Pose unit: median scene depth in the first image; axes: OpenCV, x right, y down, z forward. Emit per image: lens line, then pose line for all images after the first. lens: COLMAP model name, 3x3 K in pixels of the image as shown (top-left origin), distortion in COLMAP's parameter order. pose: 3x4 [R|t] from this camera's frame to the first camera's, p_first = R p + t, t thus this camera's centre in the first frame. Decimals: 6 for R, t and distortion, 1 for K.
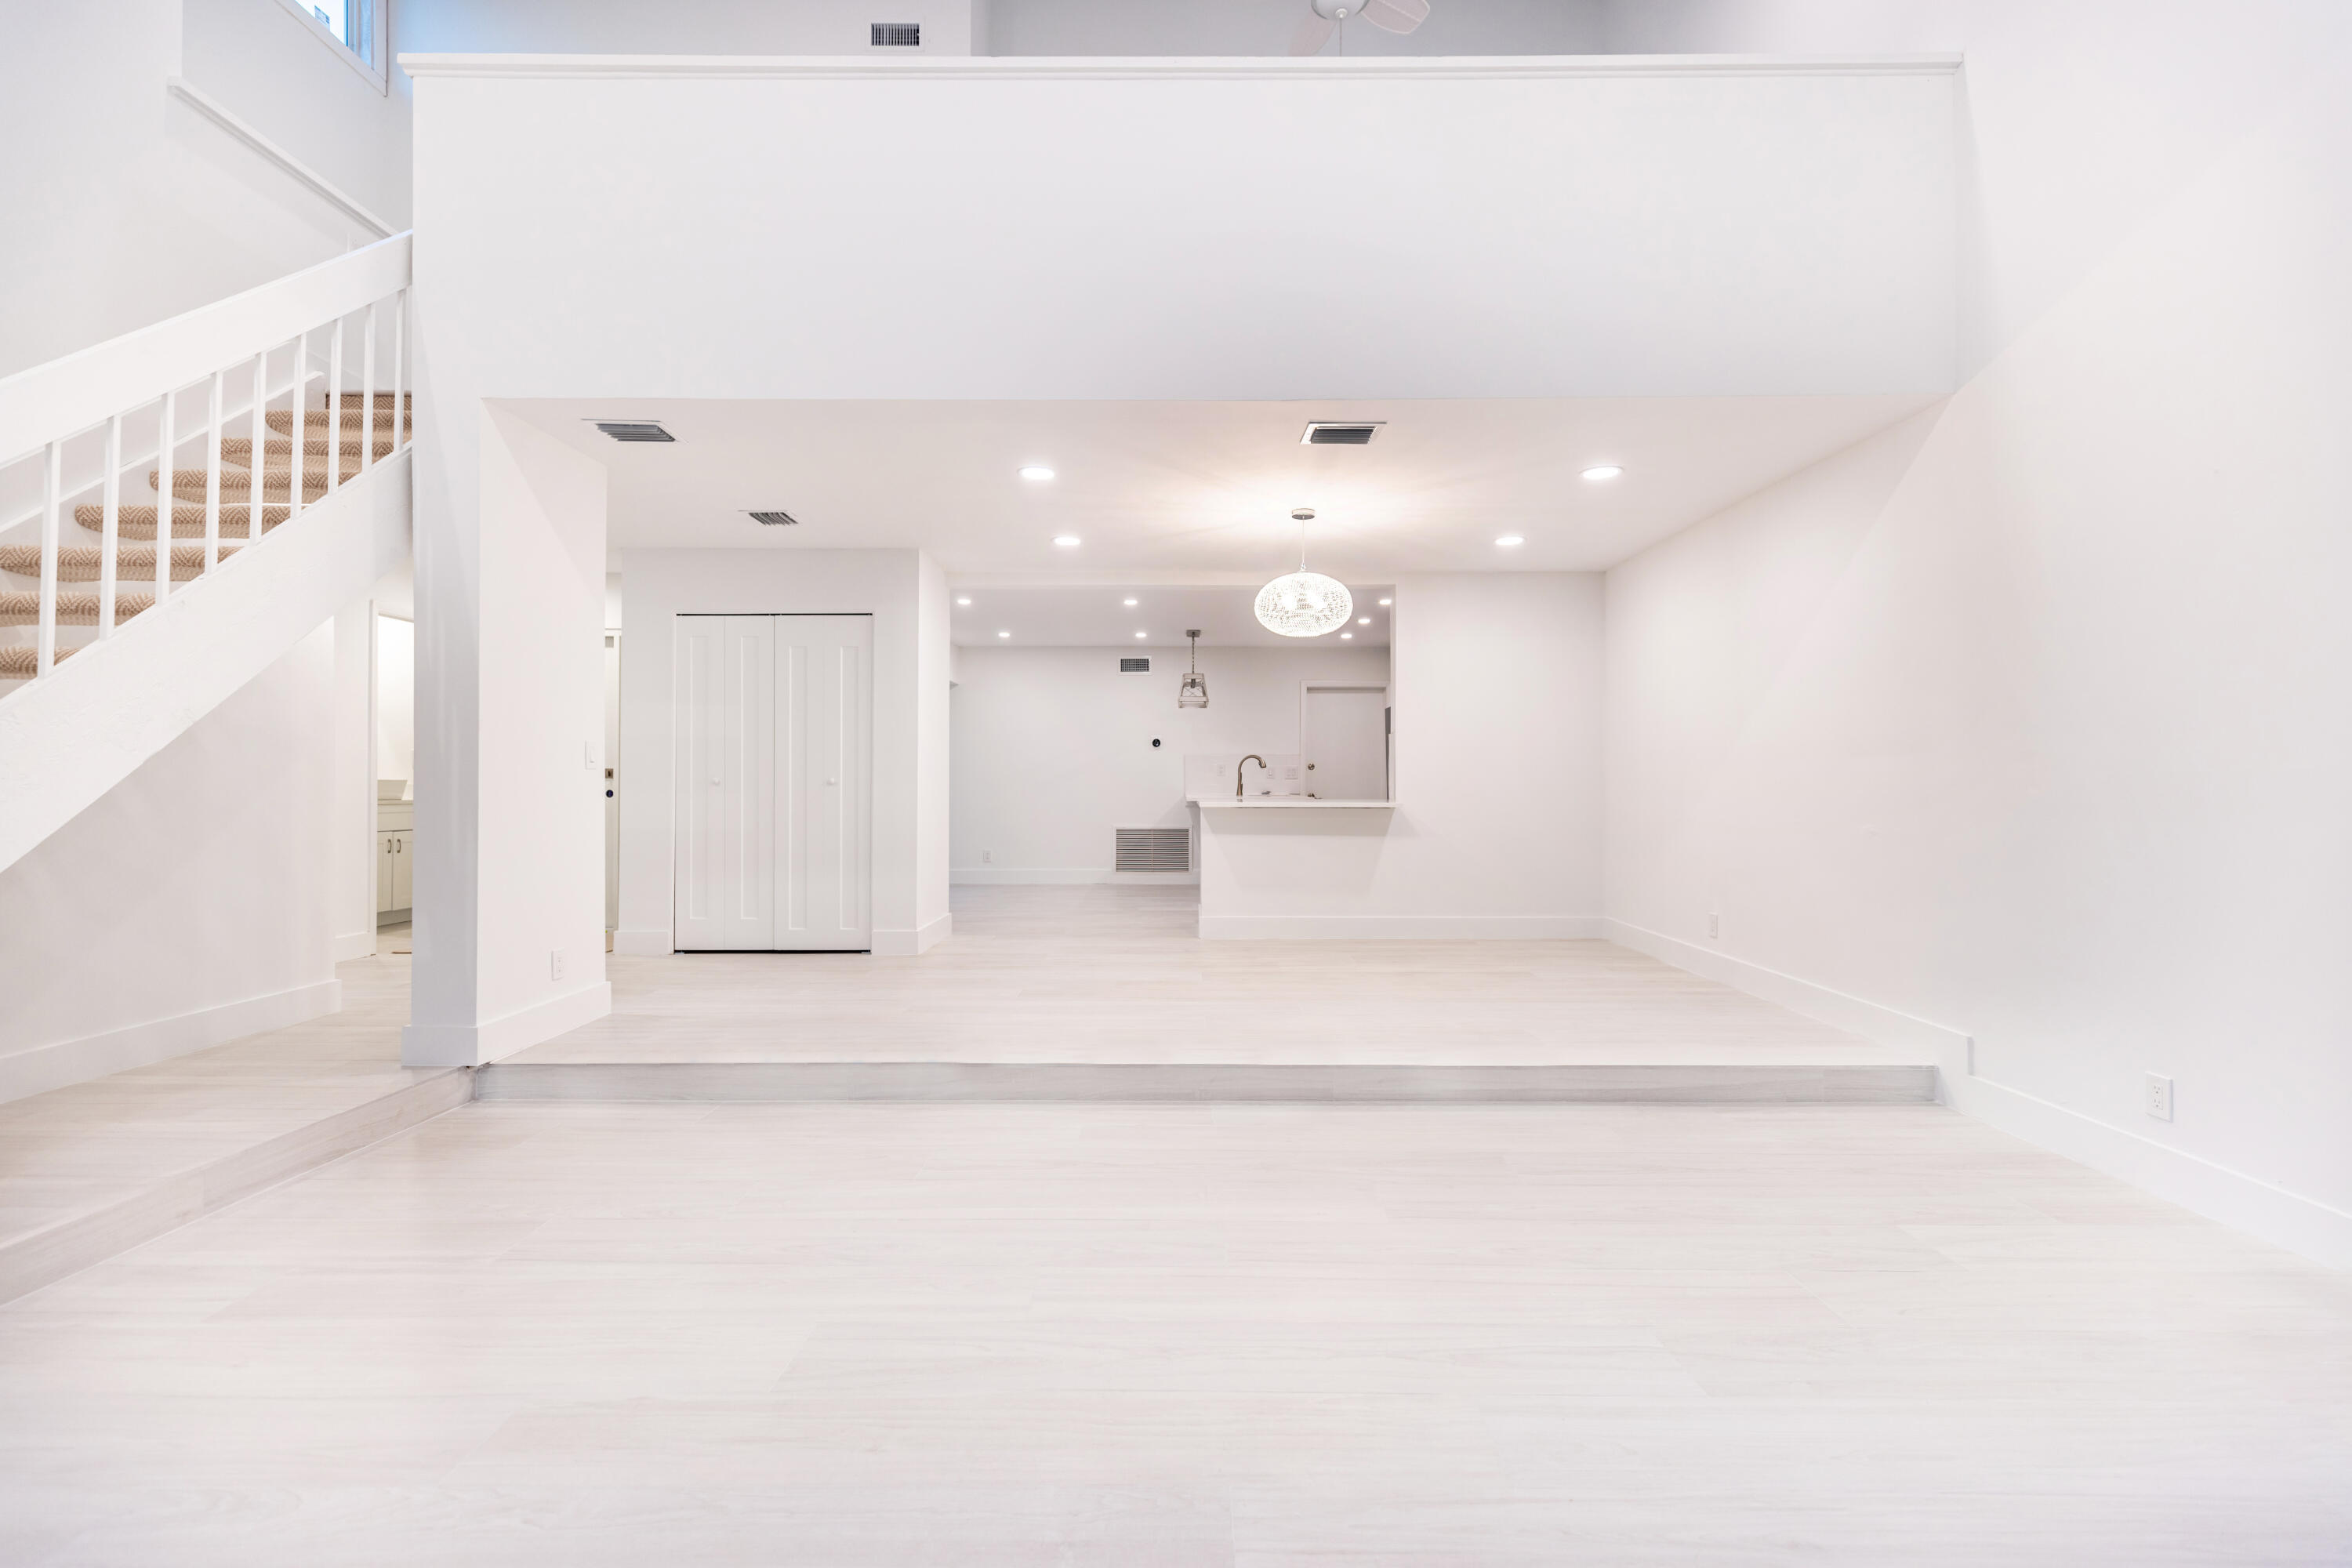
lens RADIAL K [[1042.5, 0, 1177.2], [0, 1042.5, 775.9], [0, 0, 1]] dist [0.002035, 0.000405]
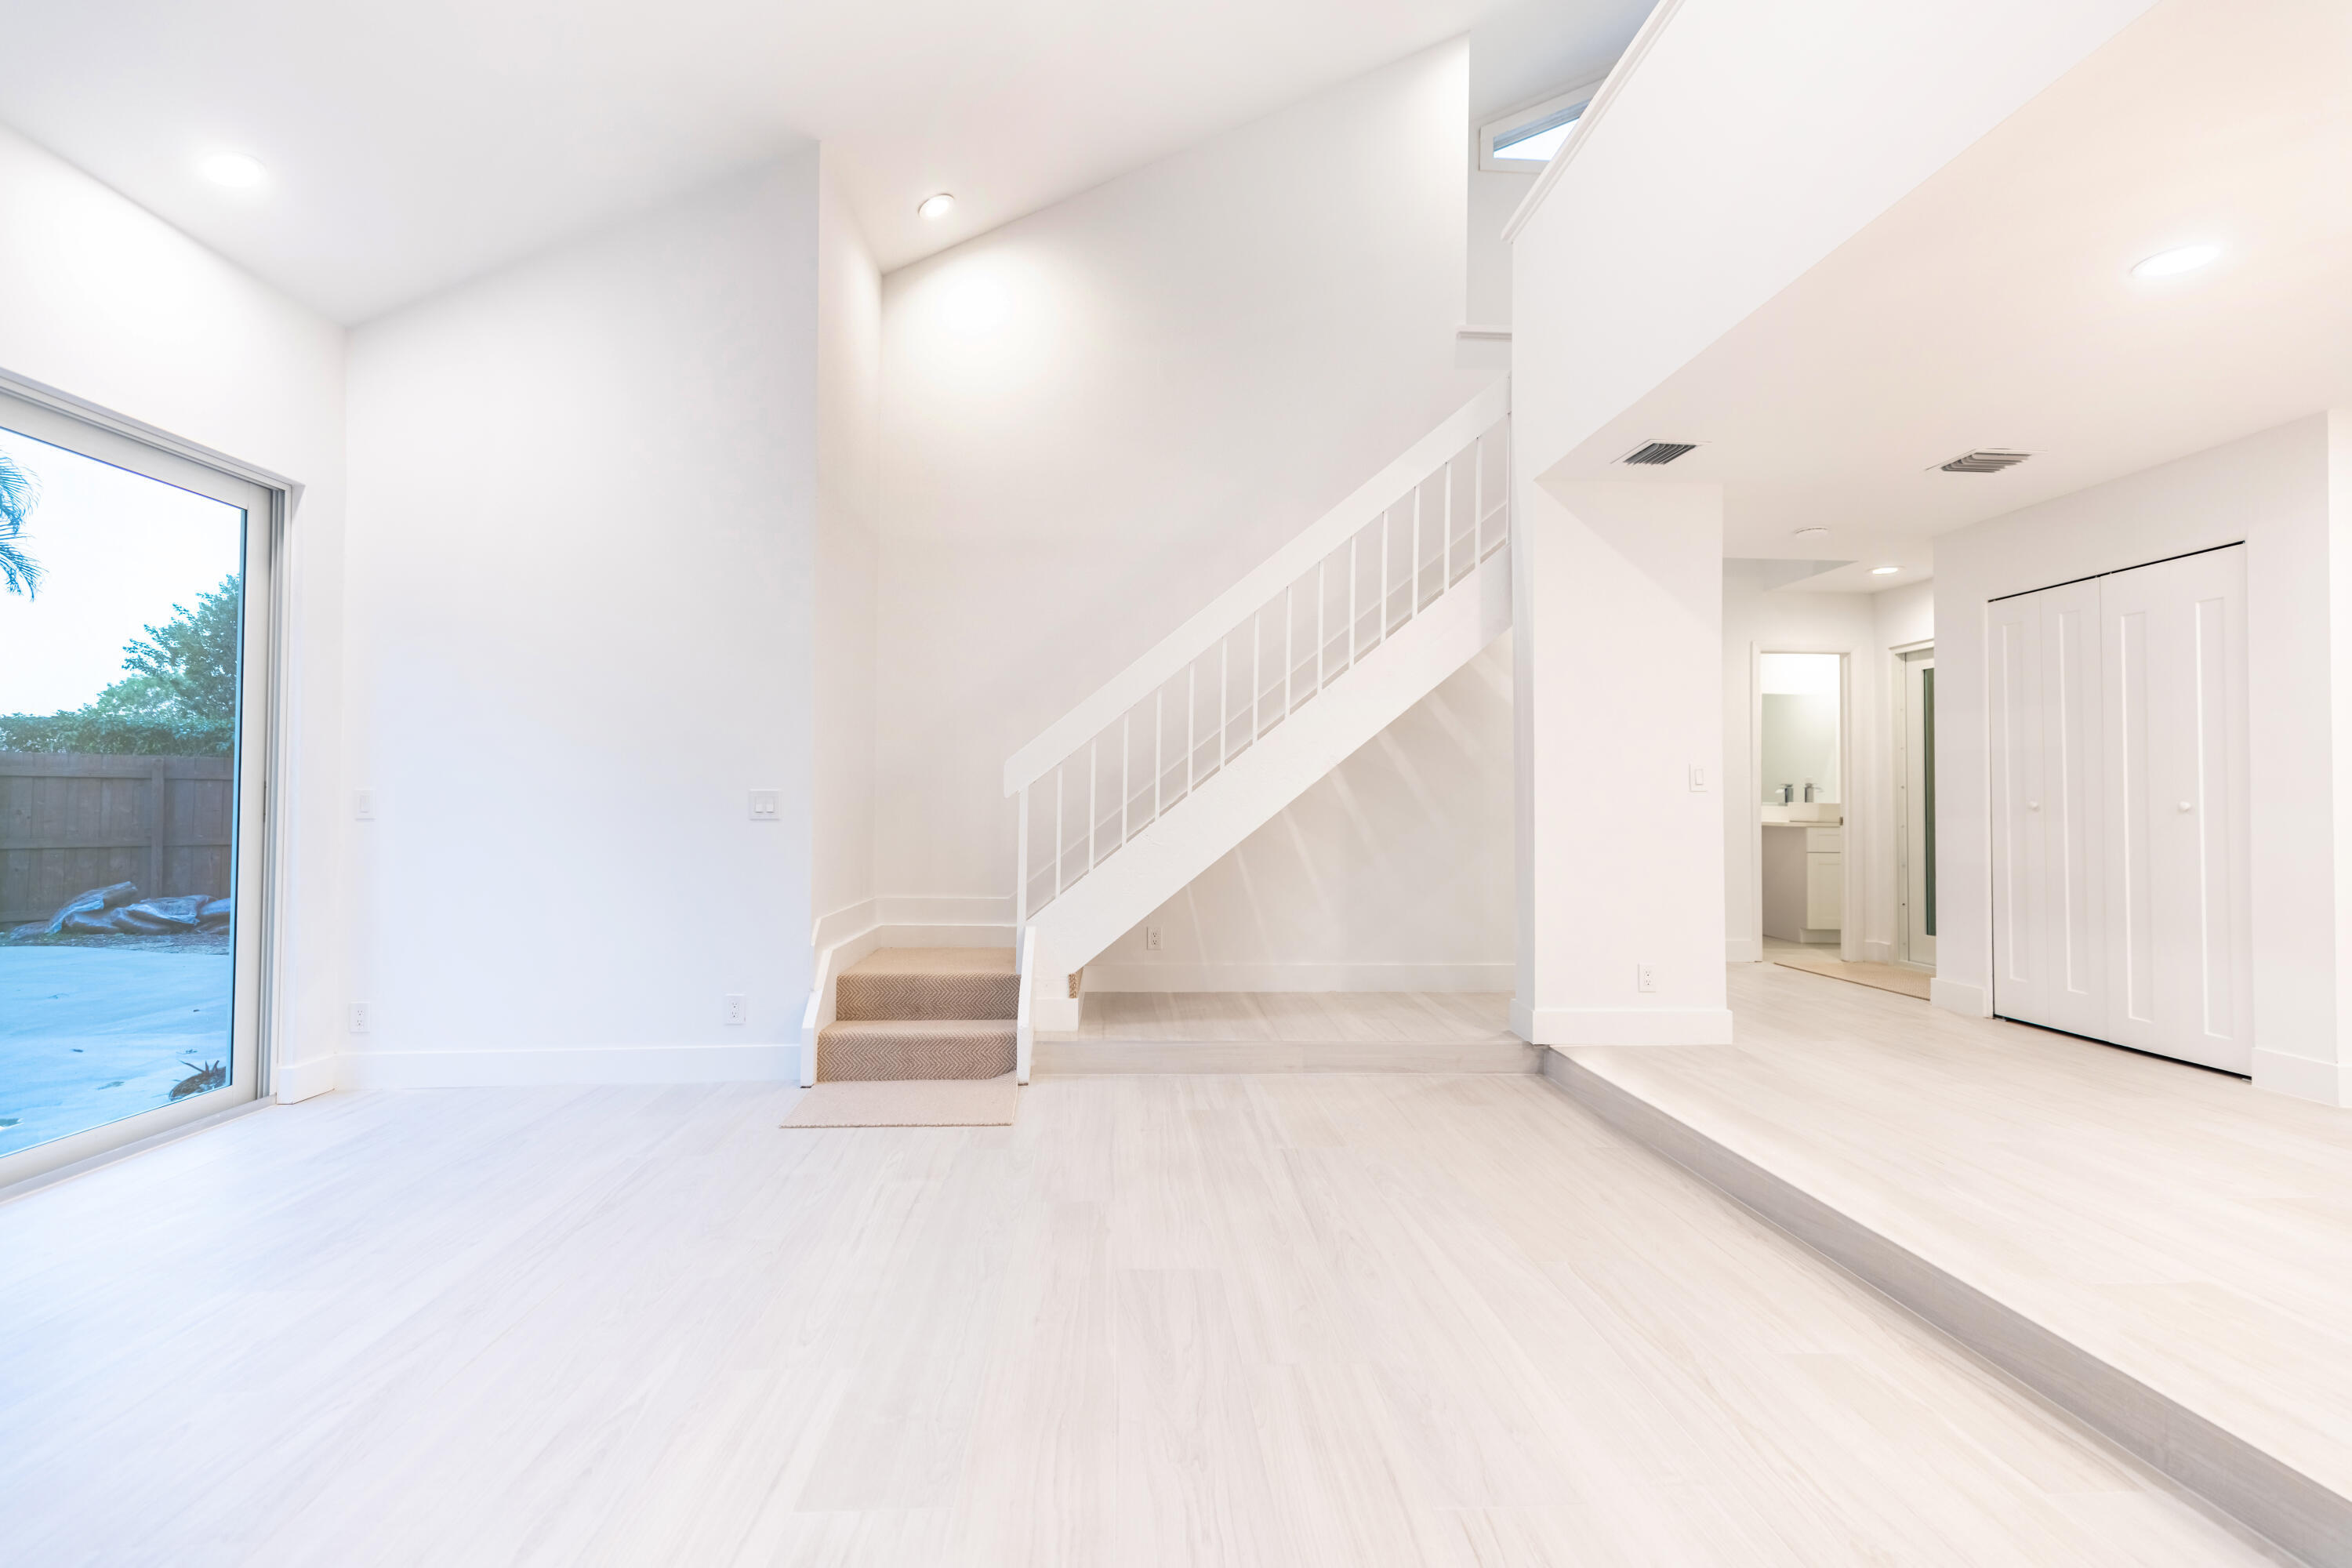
lens RADIAL K [[1042.5, 0, 1177.2], [0, 1042.5, 775.9], [0, 0, 1]] dist [0.002035, 0.000405]
pose [[0.065885, -0.027728, -0.997442, 0.291448], [-0.002973, 0.999604, -0.027984, 0.006033], [0.997823, 0.004809, 0.065777, 0.315261]]
